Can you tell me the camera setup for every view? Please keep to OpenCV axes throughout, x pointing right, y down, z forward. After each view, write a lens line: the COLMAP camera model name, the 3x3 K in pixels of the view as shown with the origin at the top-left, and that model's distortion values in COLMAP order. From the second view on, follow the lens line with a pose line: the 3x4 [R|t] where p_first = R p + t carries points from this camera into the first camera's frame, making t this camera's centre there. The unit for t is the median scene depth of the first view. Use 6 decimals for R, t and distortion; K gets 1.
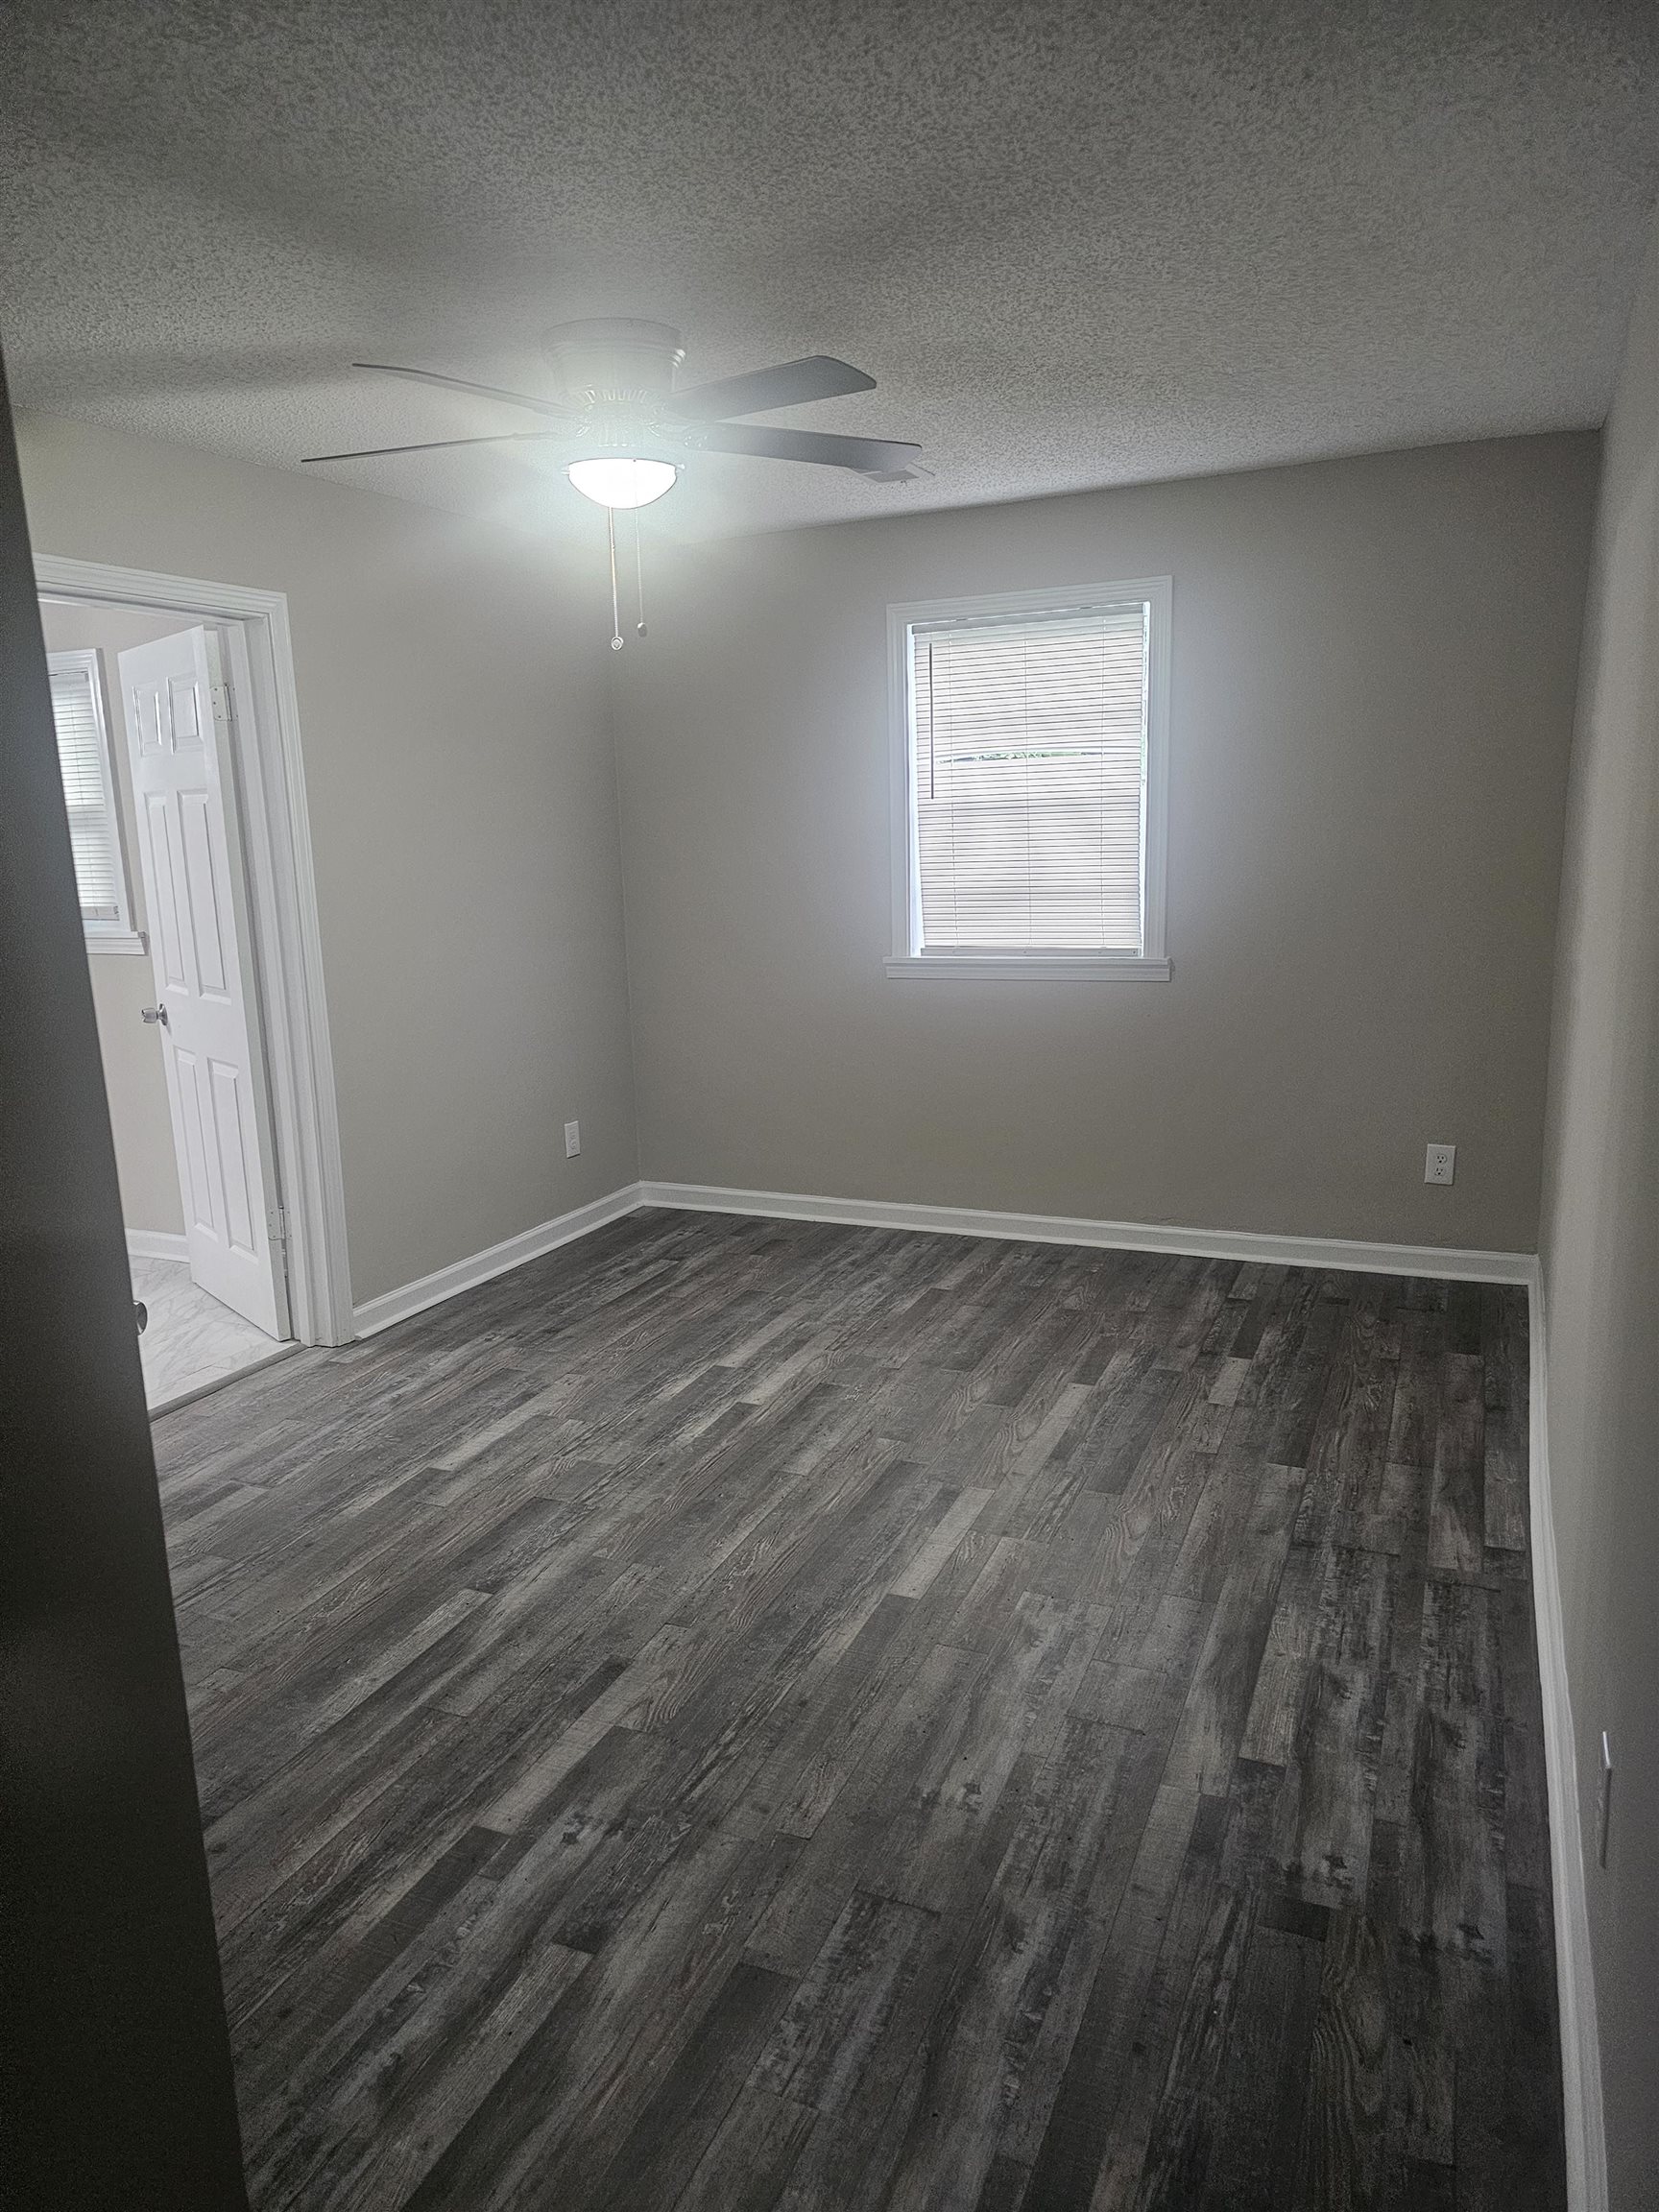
lens RADIAL K [[1485.7, 0, 824.1], [0, 1485.7, 1101.7], [0, 0, 1]] dist [0.016239, 0.002562]
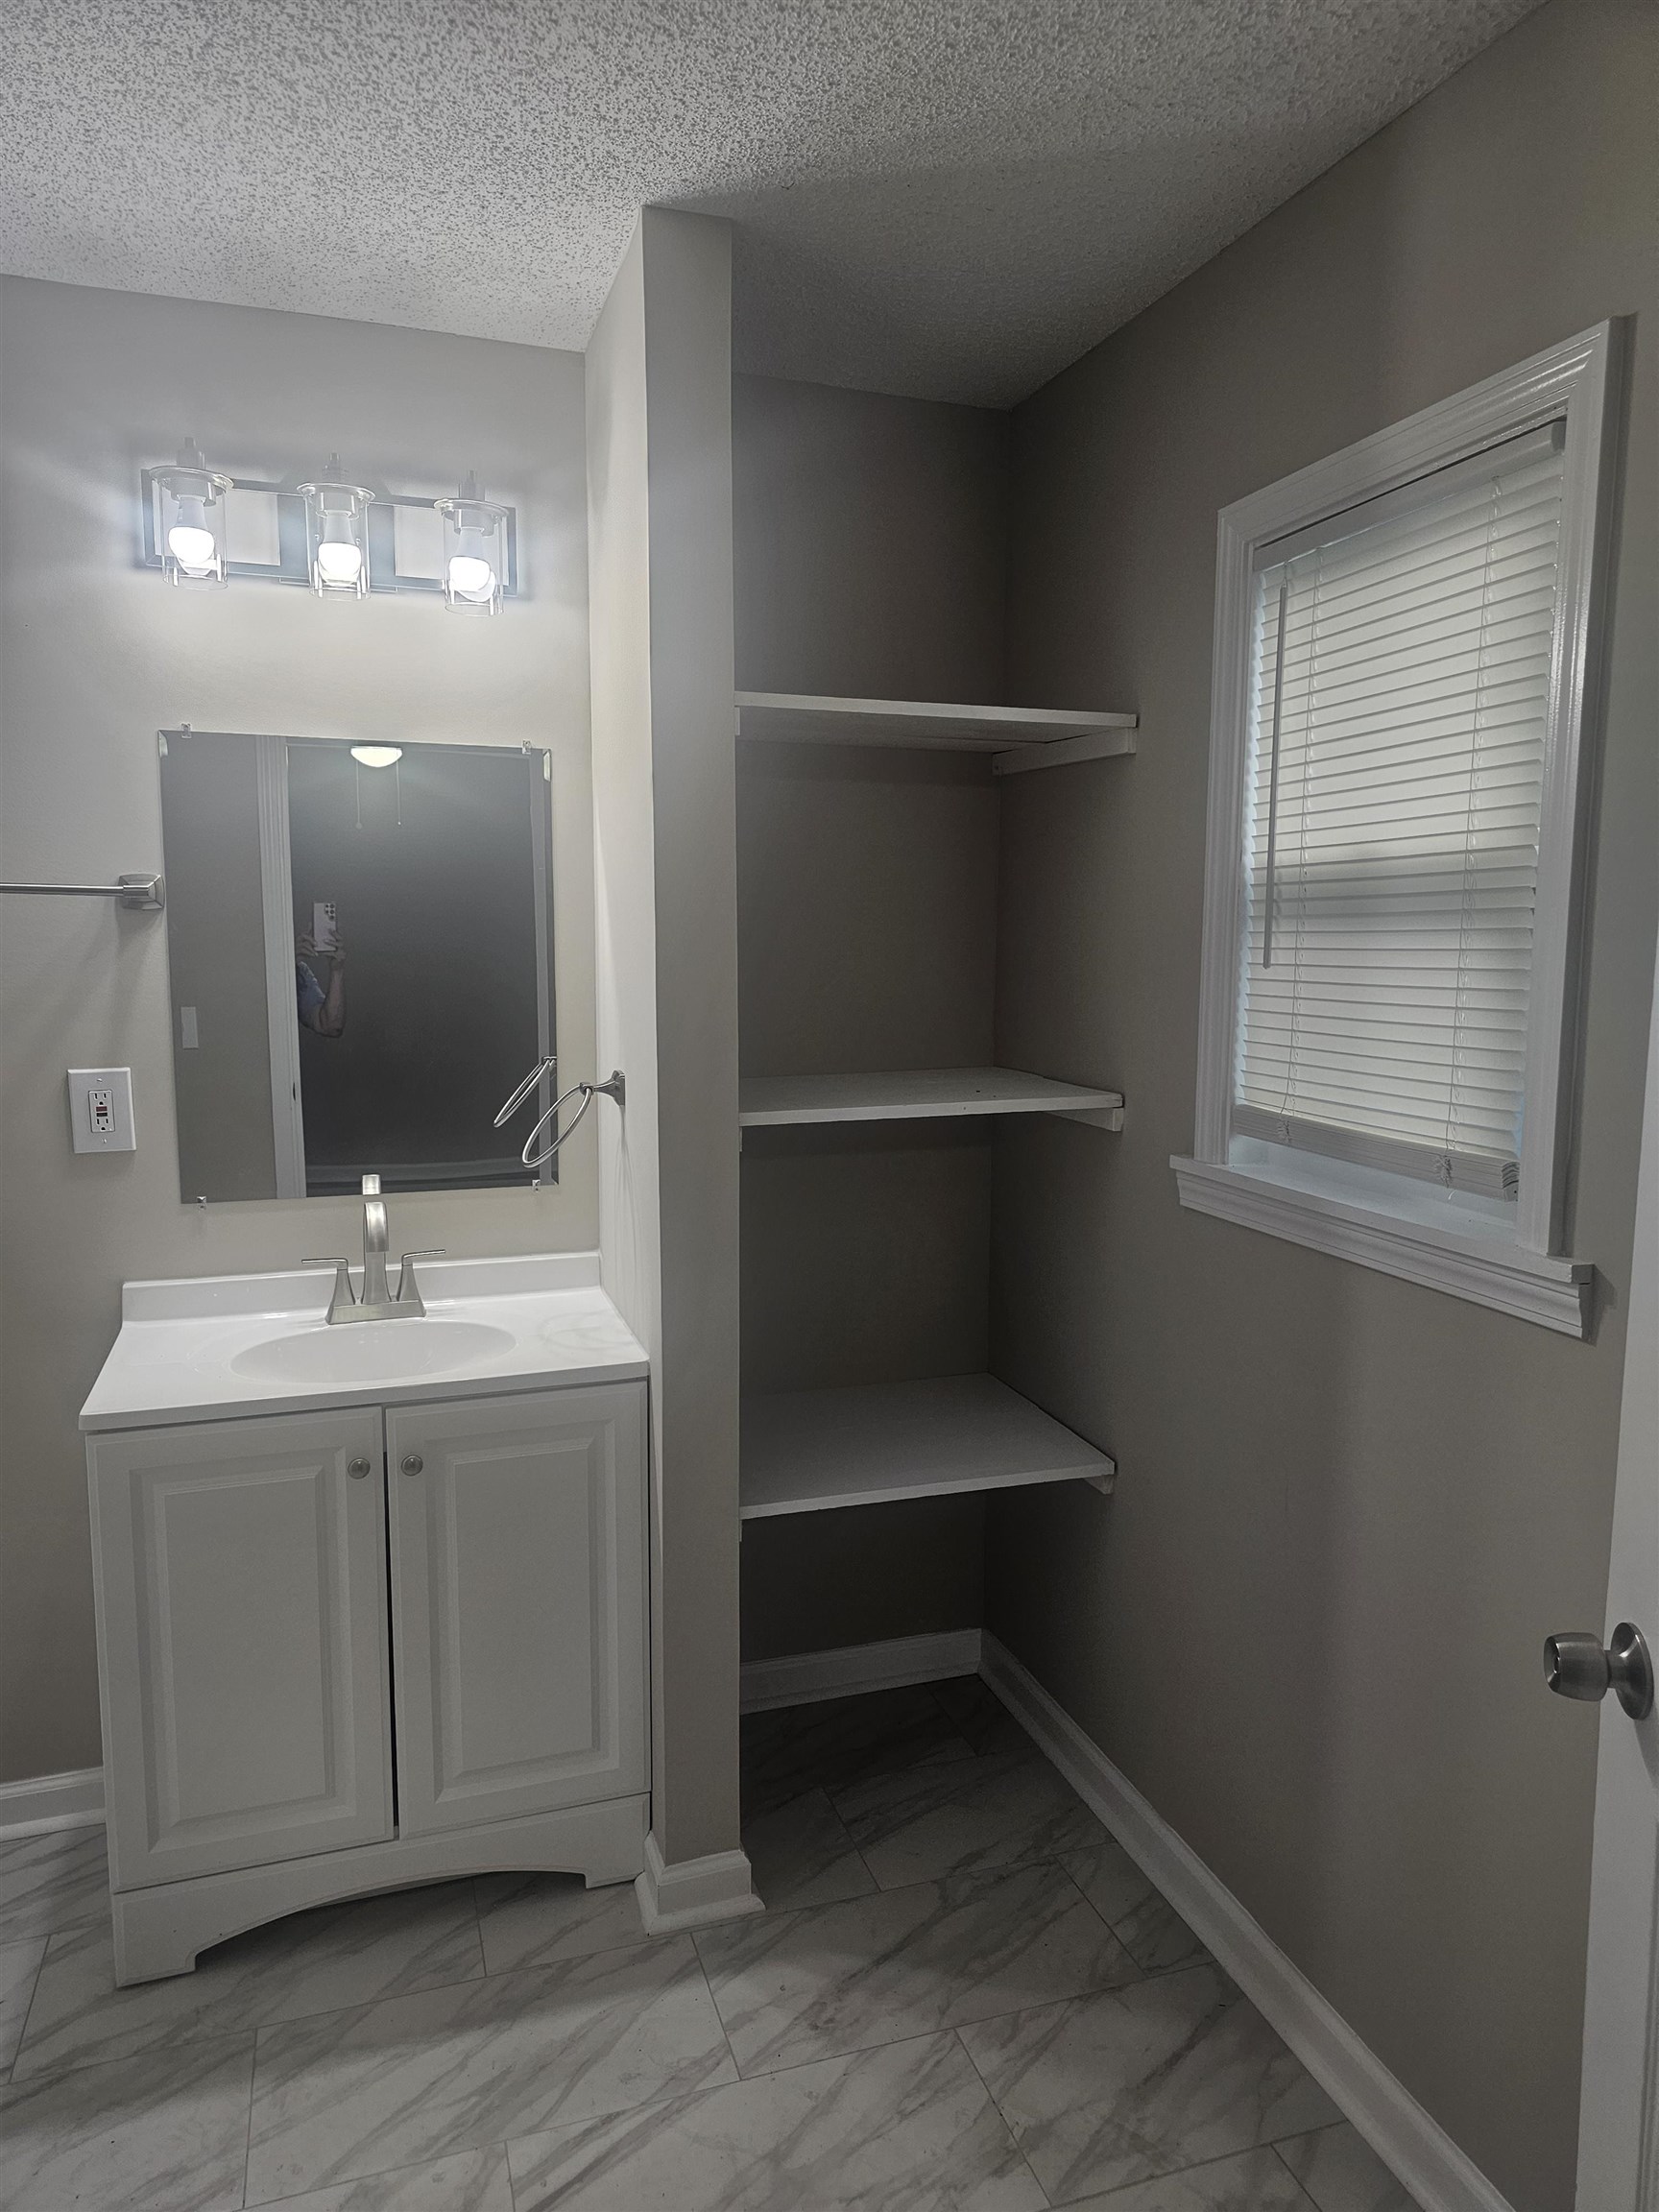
lens RADIAL K [[1485.7, 0, 830.6], [0, 1485.7, 1110.0], [0, 0, 1]] dist [0.016239, 0.002562]
pose [[0.658812, 0.136650, -0.739793, -0.348055], [-0.178017, 0.983754, 0.023182, -0.123726], [0.730942, 0.116423, 0.672435, 0.704473]]
